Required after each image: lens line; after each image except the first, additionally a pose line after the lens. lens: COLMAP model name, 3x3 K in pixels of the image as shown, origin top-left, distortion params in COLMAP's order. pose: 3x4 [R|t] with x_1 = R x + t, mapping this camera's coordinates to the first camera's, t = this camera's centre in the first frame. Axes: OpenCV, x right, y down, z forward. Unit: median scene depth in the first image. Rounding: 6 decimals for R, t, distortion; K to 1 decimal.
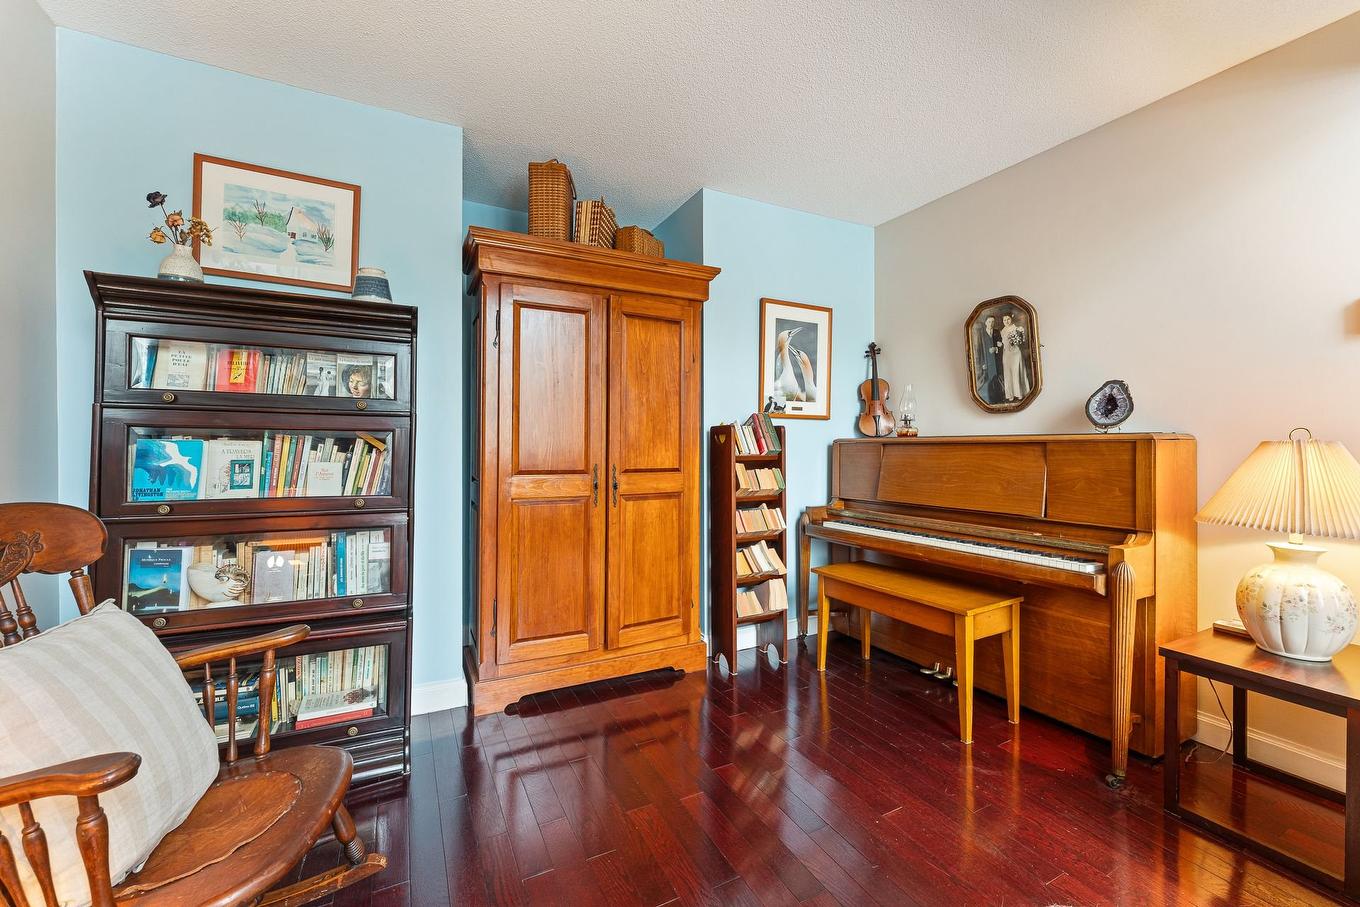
lens RADIAL K [[554.5, 0, 681.2], [0, 554.5, 444.5], [0, 0, 1]] dist [0.001359, 0.000295]
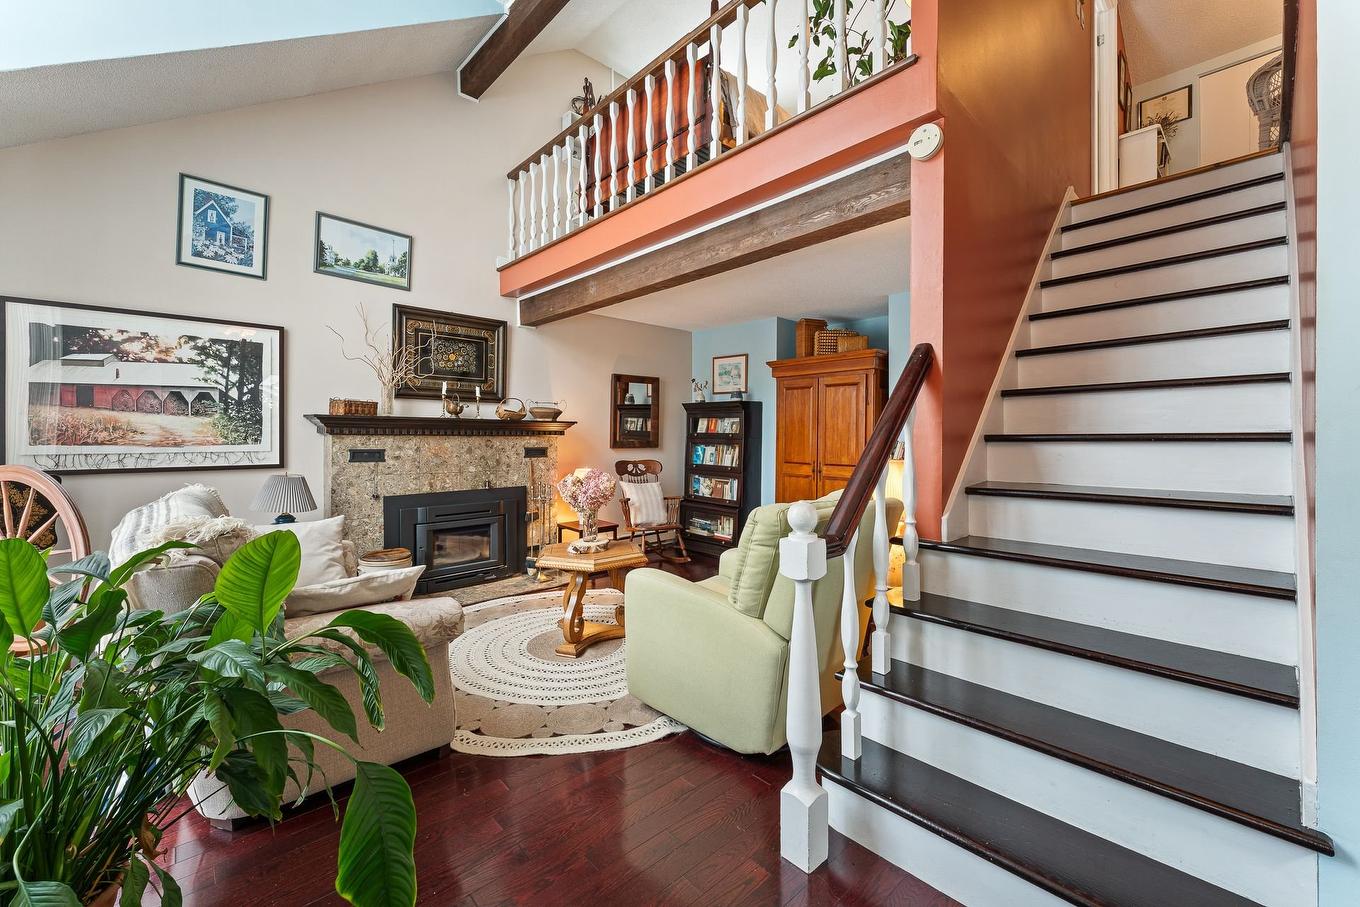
lens RADIAL K [[554.5, 0, 680.8], [0, 554.5, 441.1], [0, 0, 1]] dist [0.001359, 0.000295]
pose [[0.268811, 0.008906, -0.963152, 2.248536], [-0.007504, 0.999946, 0.007152, -0.062301], [0.963164, 0.005305, 0.268863, -0.045832]]
